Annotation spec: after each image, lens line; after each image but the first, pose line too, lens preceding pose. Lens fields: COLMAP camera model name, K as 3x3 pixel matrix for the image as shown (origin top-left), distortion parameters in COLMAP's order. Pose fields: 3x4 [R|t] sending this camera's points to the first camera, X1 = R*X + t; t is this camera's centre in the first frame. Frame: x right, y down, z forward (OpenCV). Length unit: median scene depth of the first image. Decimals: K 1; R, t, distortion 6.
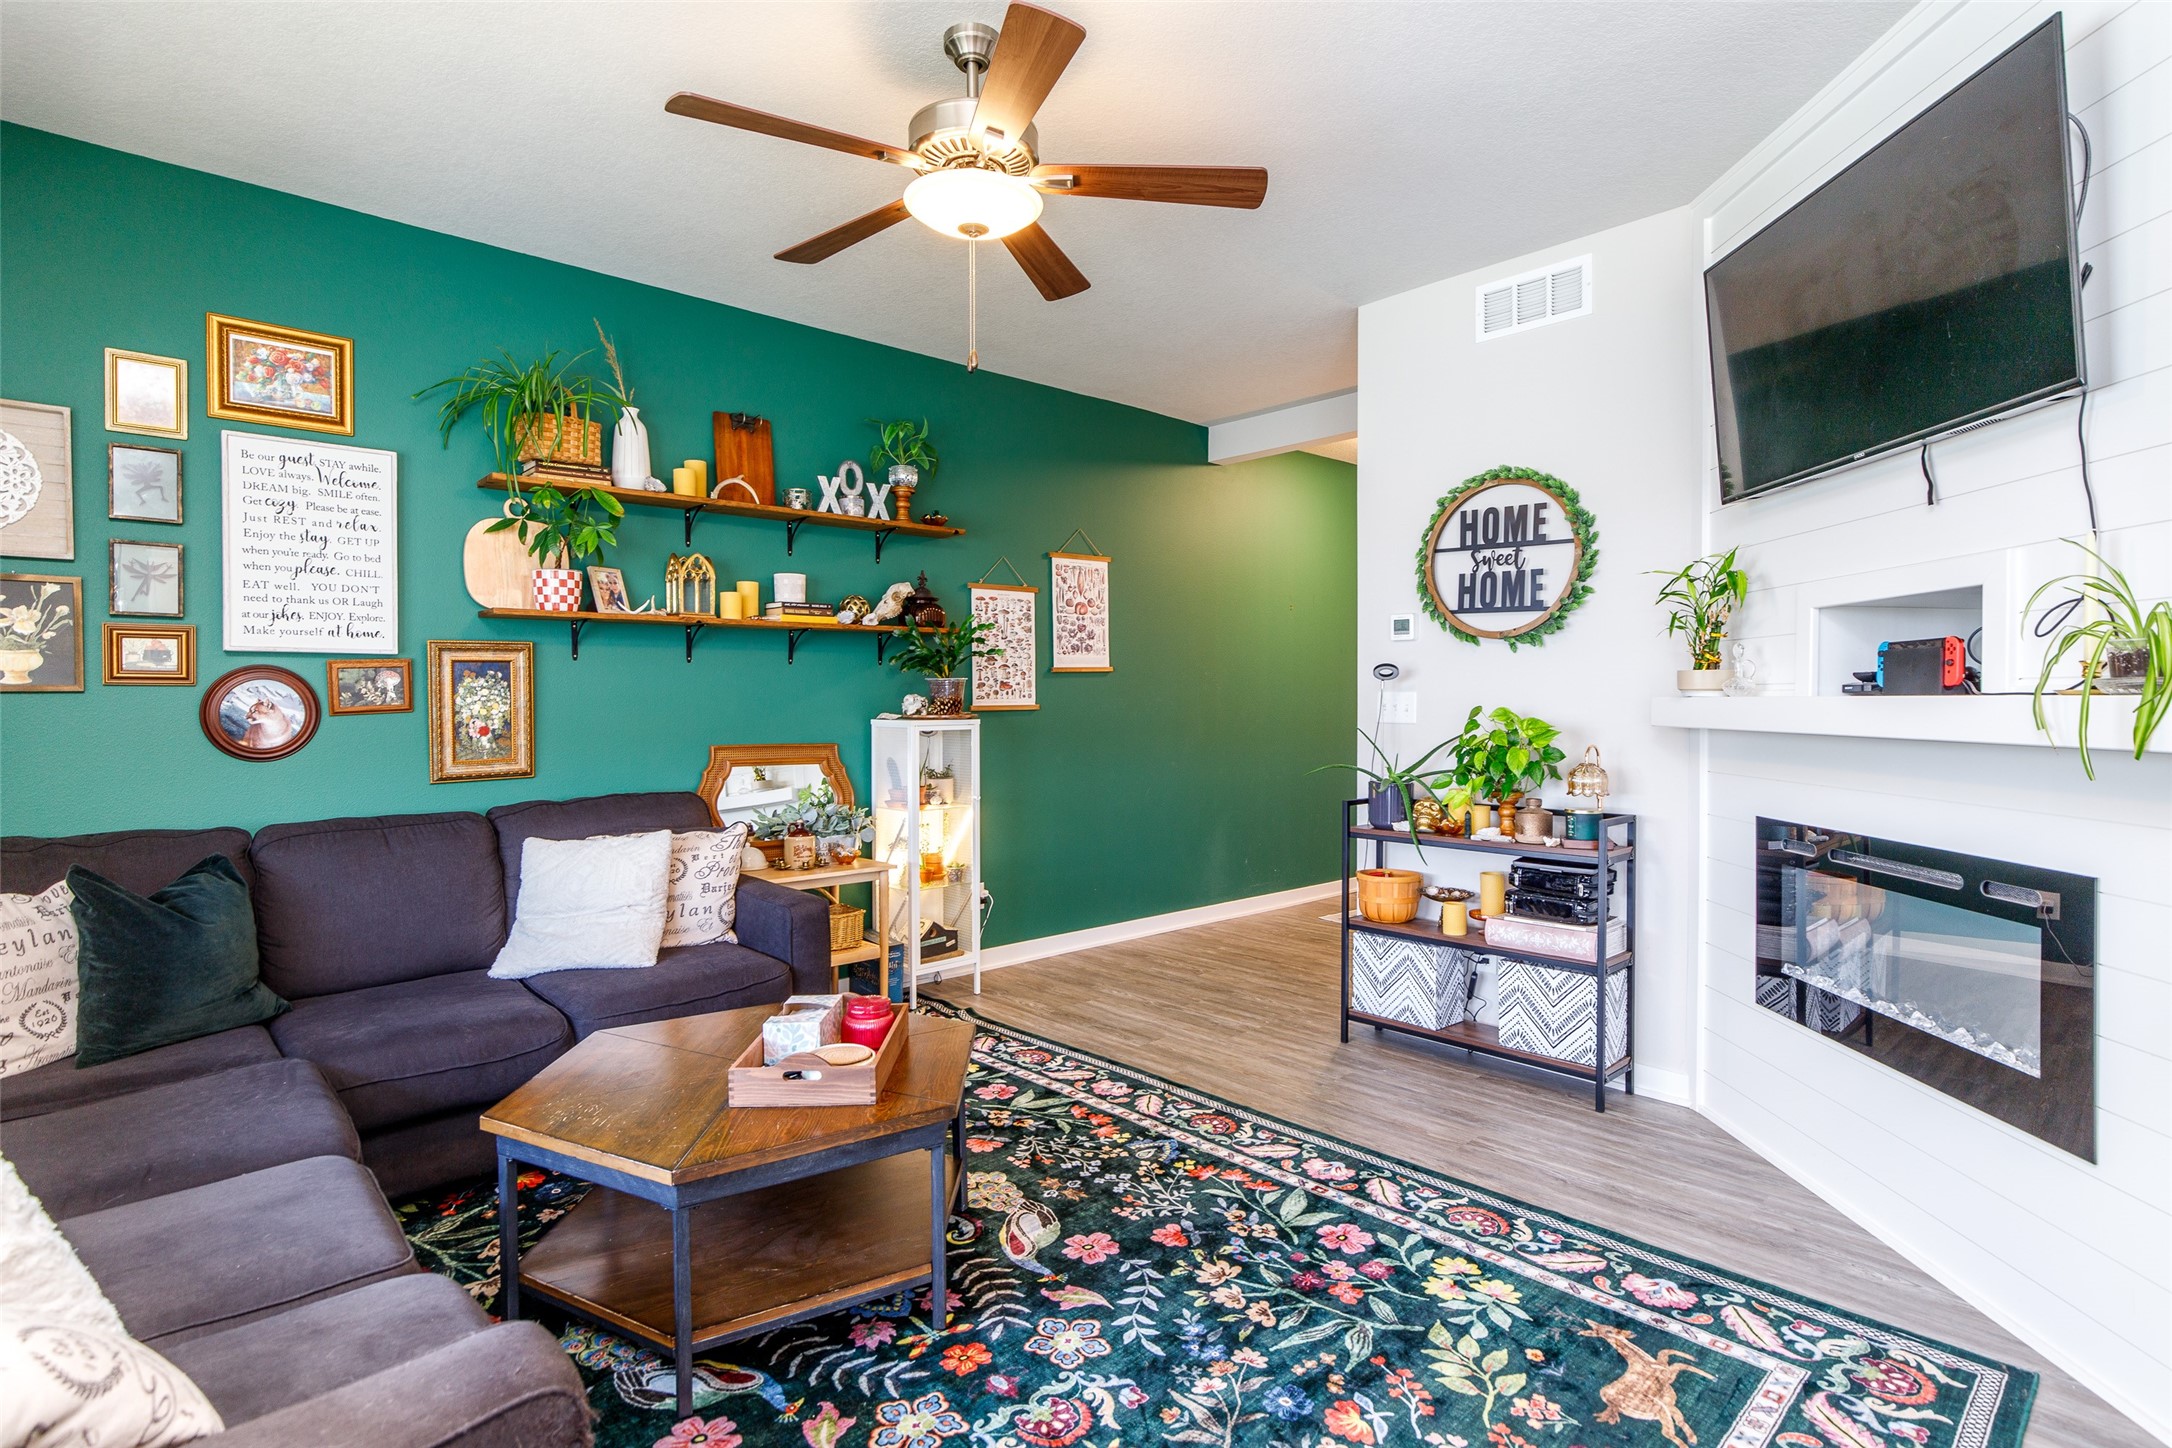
lens RADIAL K [[1087.5, 0, 1093.1], [0, 1087.5, 710.8], [0, 0, 1]] dist [0.001043, -0.001615]
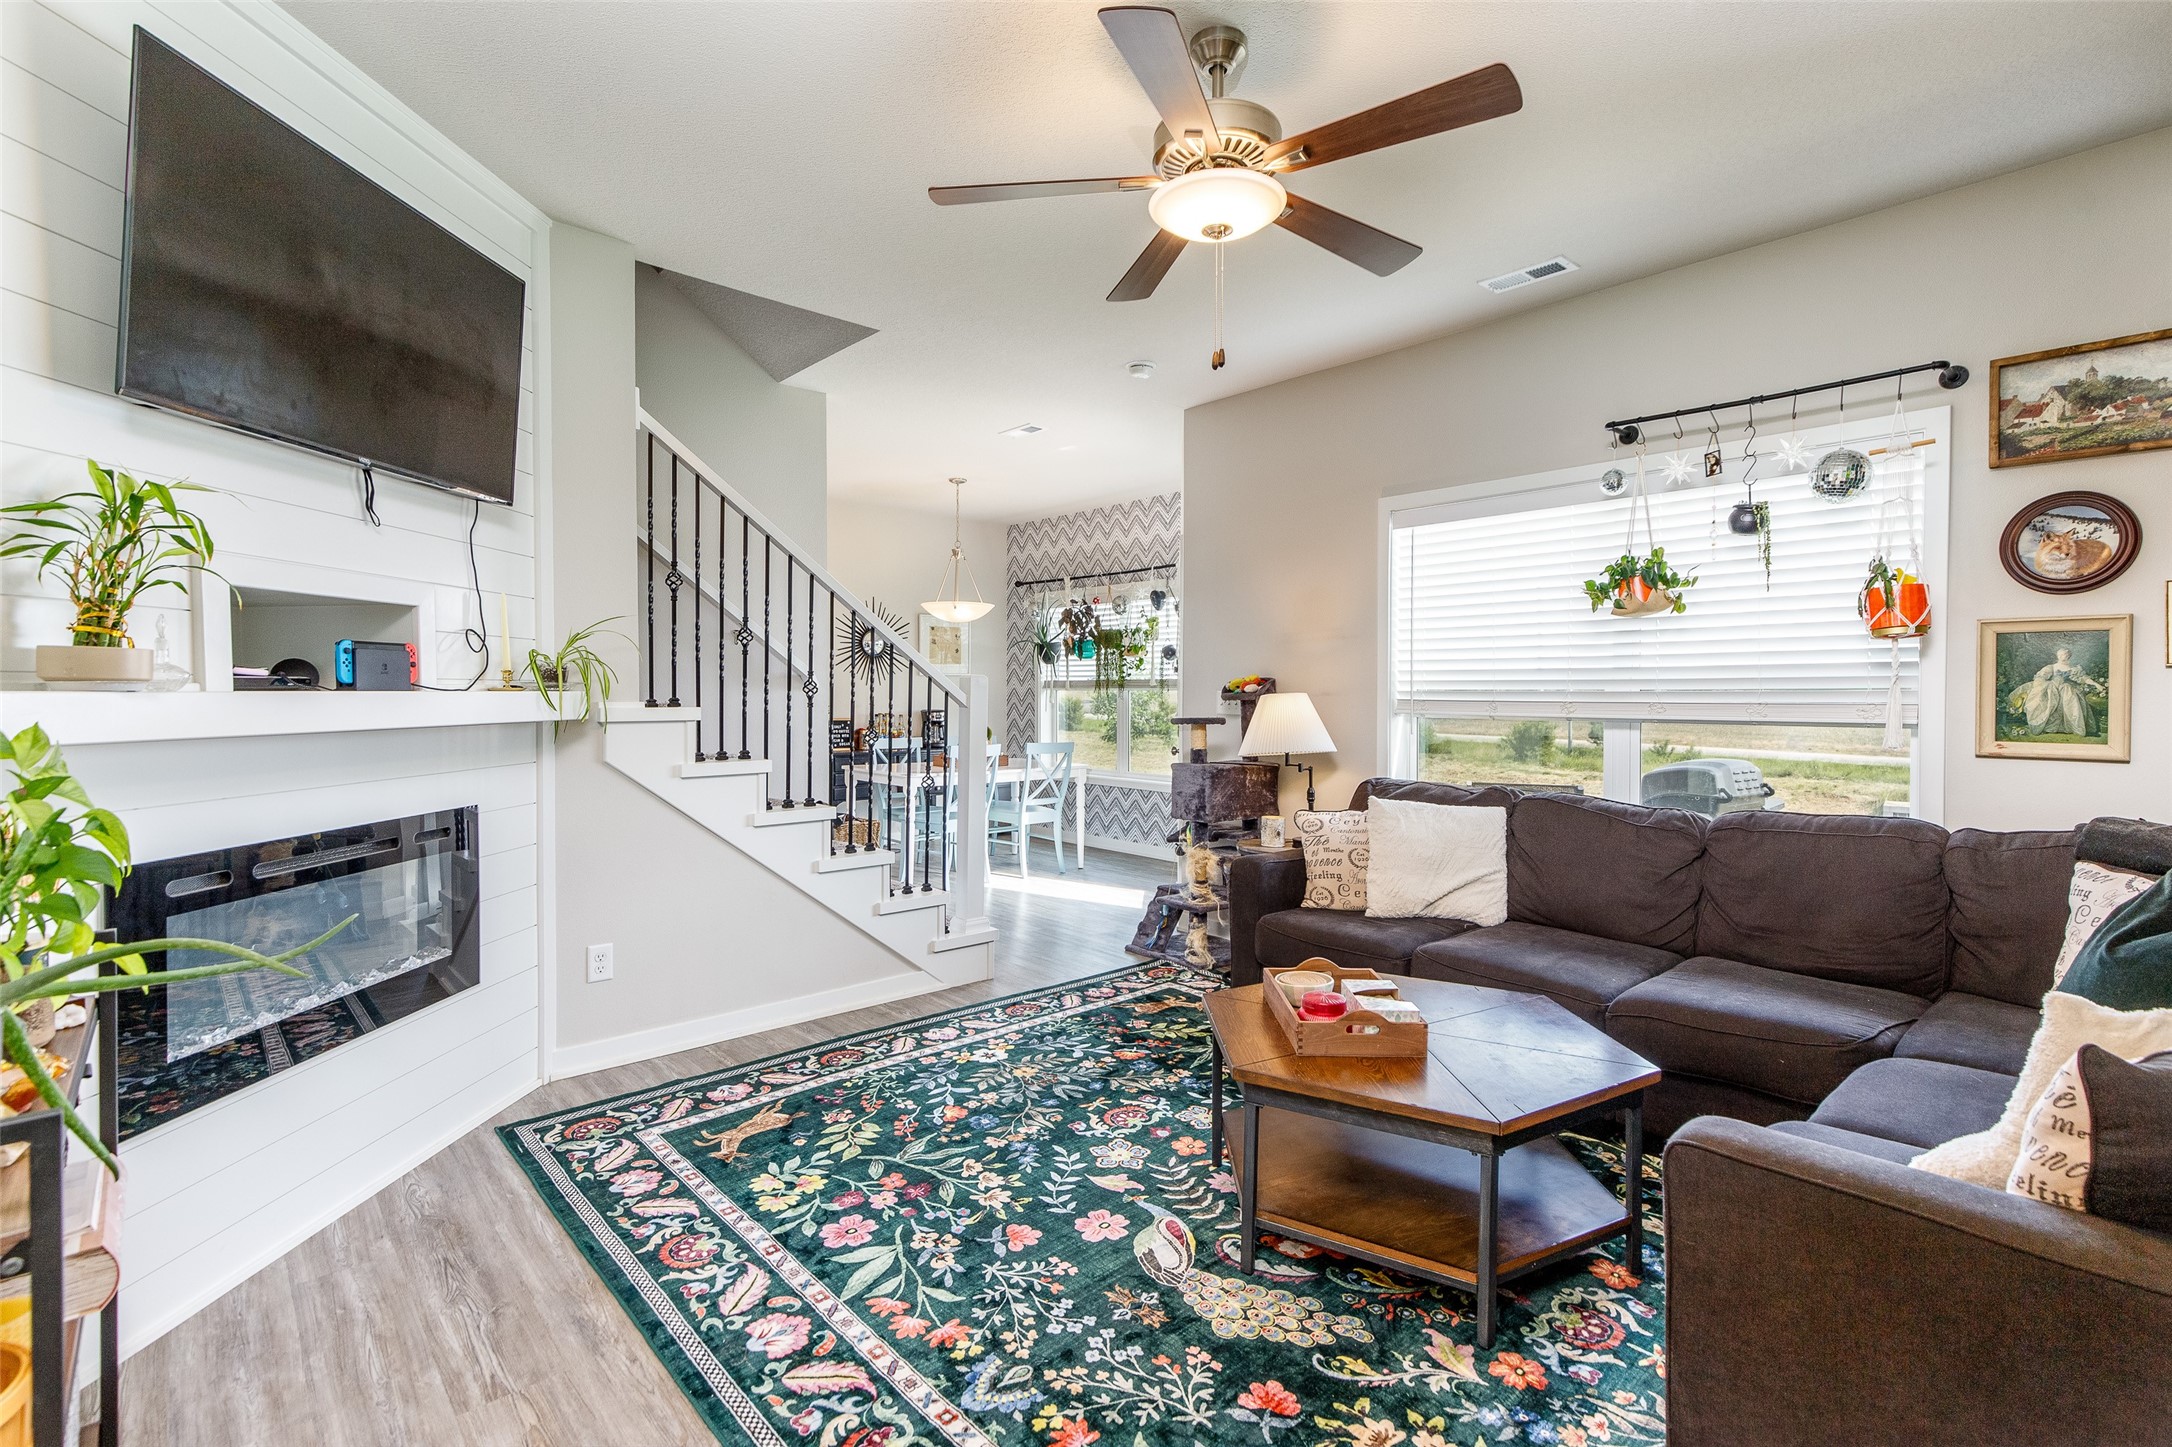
lens RADIAL K [[979.8, 0, 1097.1], [0, 979.8, 713.2], [0, 0, 1]] dist [0.005589, -0.000662]
pose [[-0.999858, -0.000577, 0.016828, -0.013470], [-0.000057, 0.999524, 0.030865, -0.022493], [-0.016838, 0.030860, -0.999382, 2.028242]]
